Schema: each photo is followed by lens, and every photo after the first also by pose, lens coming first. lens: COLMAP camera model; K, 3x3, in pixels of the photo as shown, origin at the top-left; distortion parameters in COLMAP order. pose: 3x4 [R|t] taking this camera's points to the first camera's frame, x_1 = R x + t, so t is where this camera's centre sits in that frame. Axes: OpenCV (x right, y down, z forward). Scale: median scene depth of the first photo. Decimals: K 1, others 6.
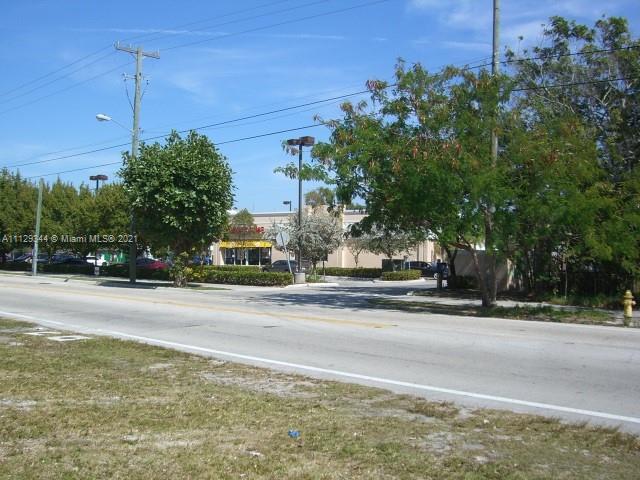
lens RADIAL K [[728.4, 0, 320.0], [0, 728.4, 240.0], [0, 0, 1]] dist [-0.136568, -0.003705]
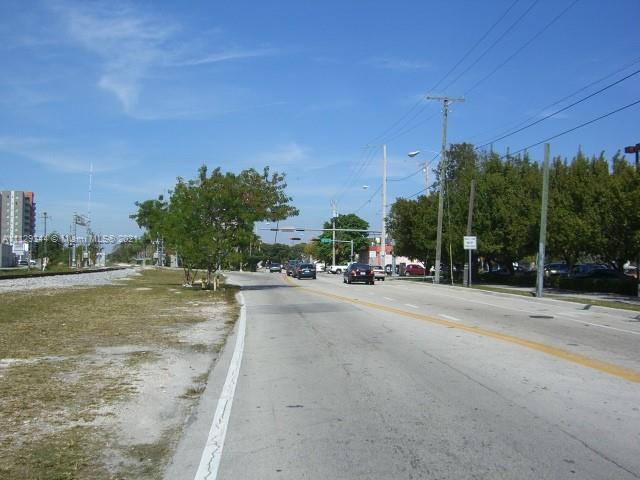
lens RADIAL K [[728.4, 0, 320.0], [0, 728.4, 240.0], [0, 0, 1]] dist [-0.136568, -0.003705]
pose [[0.772294, 0.025391, -0.634757, -0.128959], [-0.027594, 0.999599, 0.006413, 0.002838], [0.634665, 0.012563, 0.772685, 0.332382]]
